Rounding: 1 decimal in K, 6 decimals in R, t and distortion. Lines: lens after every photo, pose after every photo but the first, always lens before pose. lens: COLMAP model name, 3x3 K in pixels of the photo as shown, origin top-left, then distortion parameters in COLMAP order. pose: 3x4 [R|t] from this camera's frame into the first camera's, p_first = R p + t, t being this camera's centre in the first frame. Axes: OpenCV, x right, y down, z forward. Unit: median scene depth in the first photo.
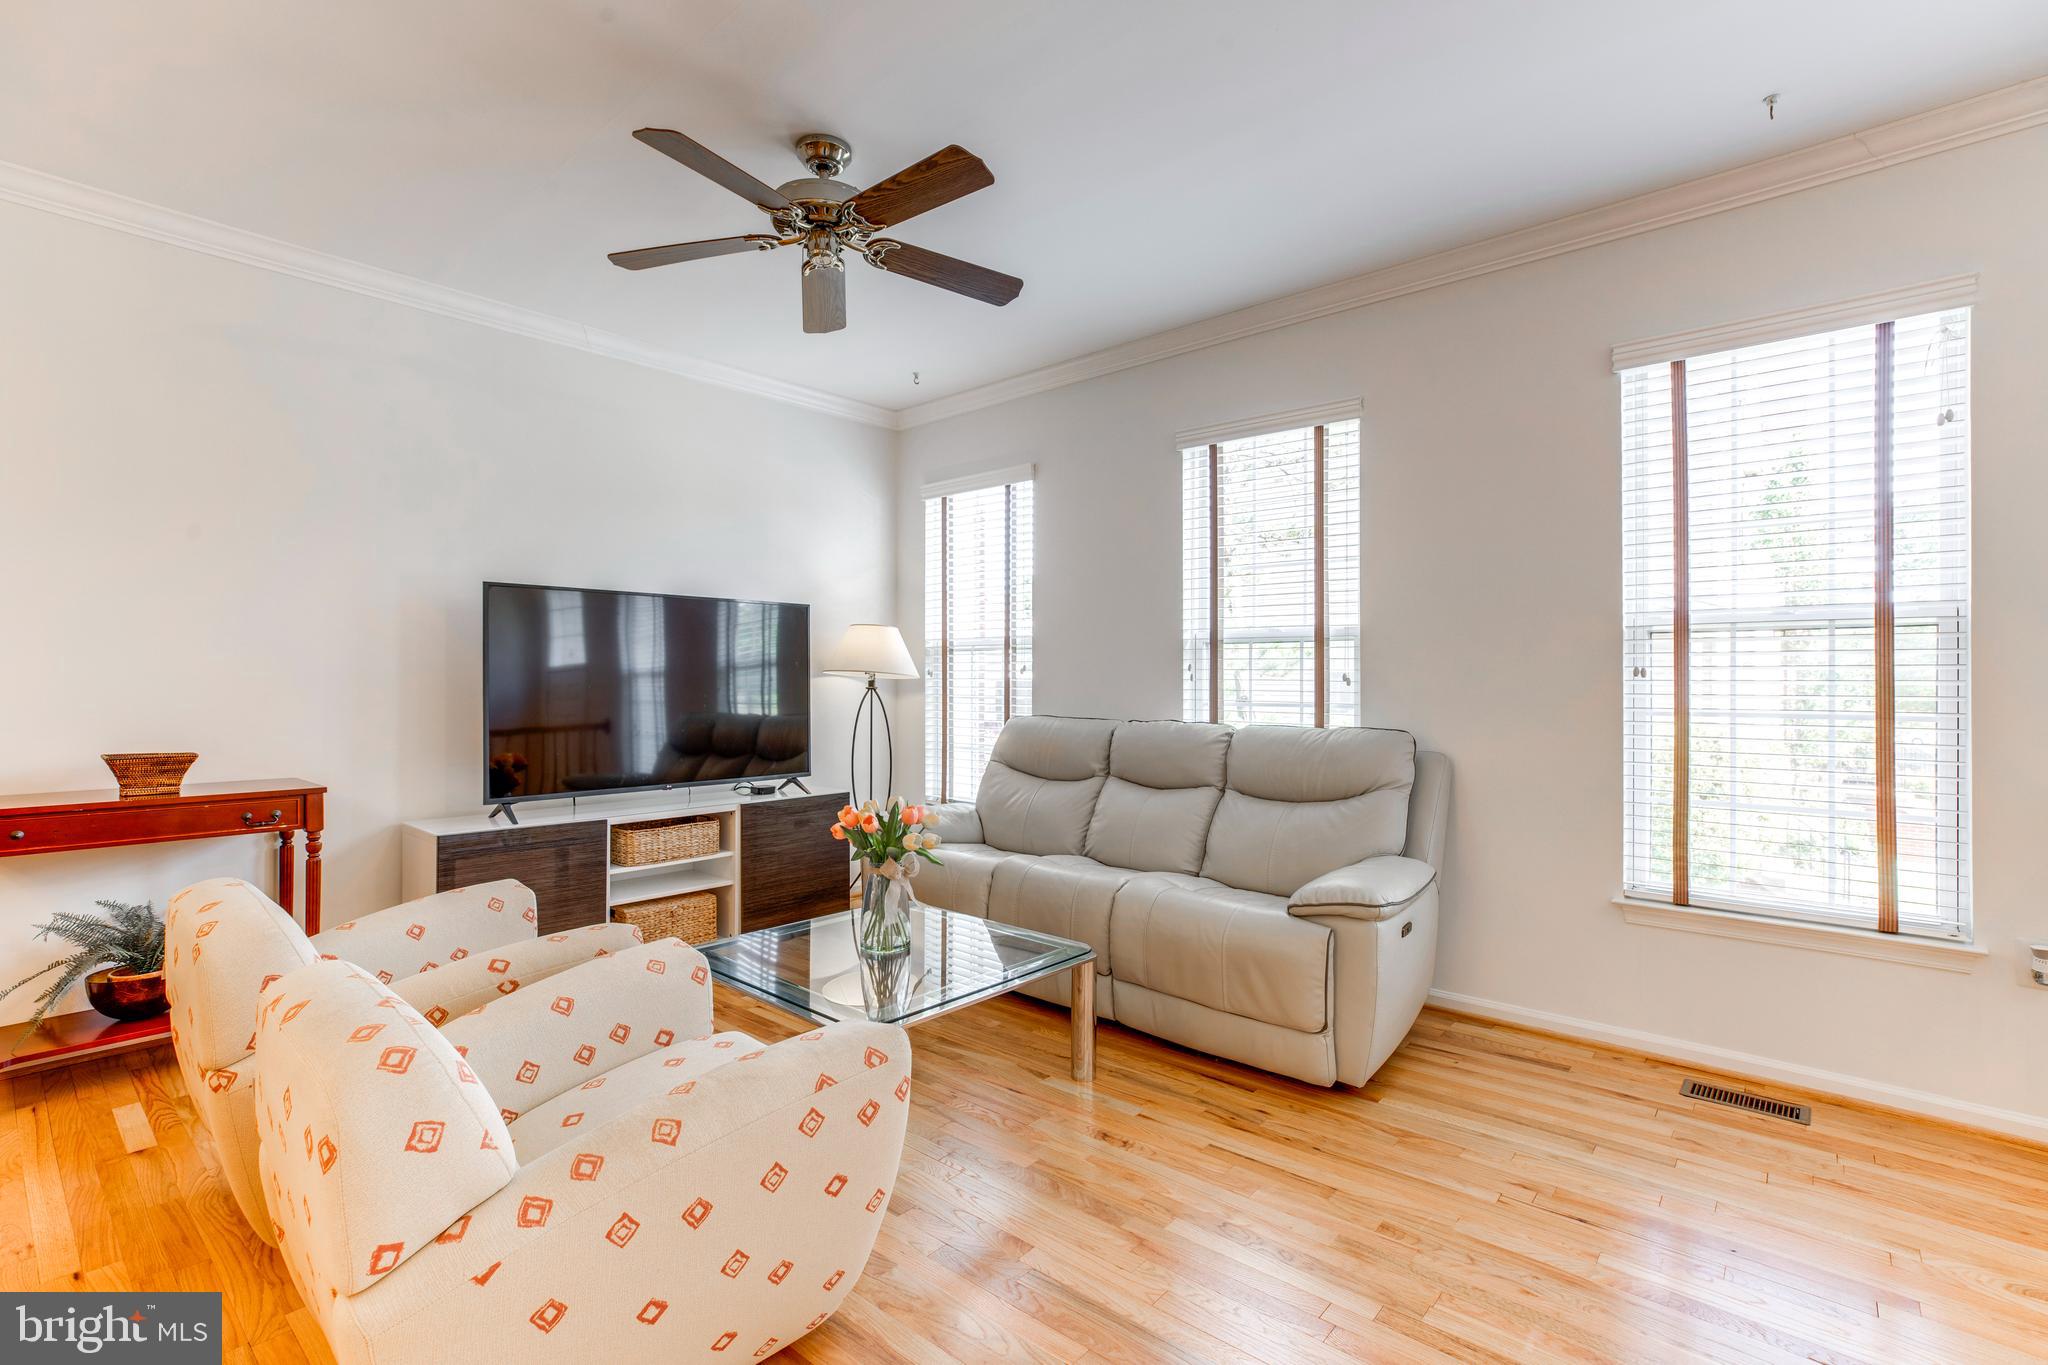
lens RADIAL K [[928.3, 0, 1024.0], [0, 928.3, 682.5], [0, 0, 1]] dist [-0.017016, 0.006373]
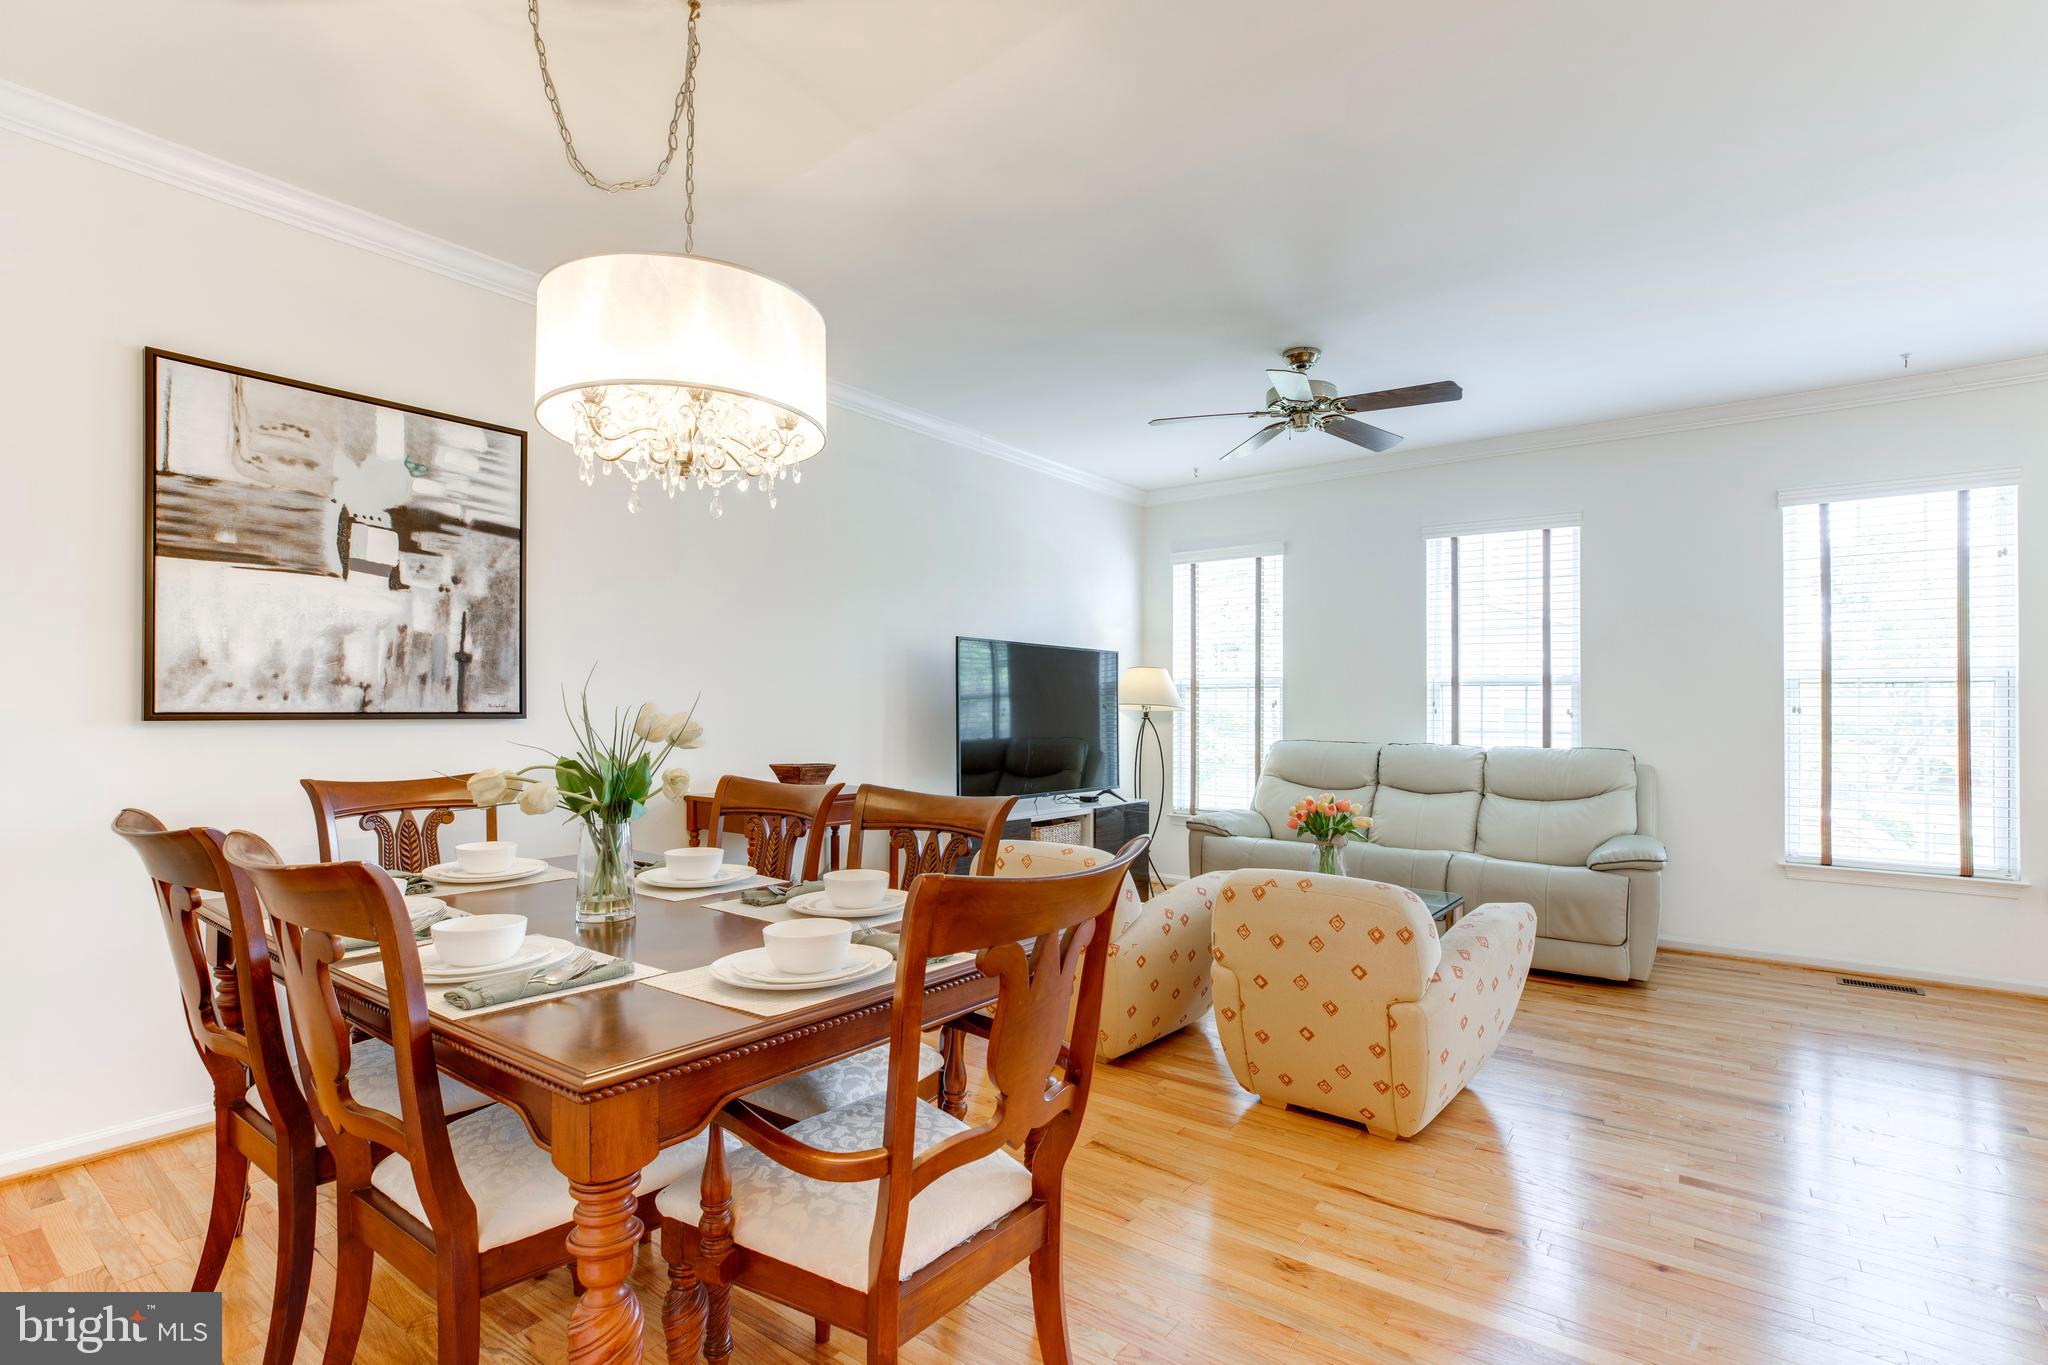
lens RADIAL K [[937.3, 0, 1061.8], [0, 937.3, 703.6], [0, 0, 1]] dist [-0.002440, 0.000175]
pose [[0.997434, 0.001866, 0.071570, -0.552905], [-0.001492, 0.999985, -0.005271, -0.010230], [-0.071579, 0.005151, 0.997422, -0.375303]]
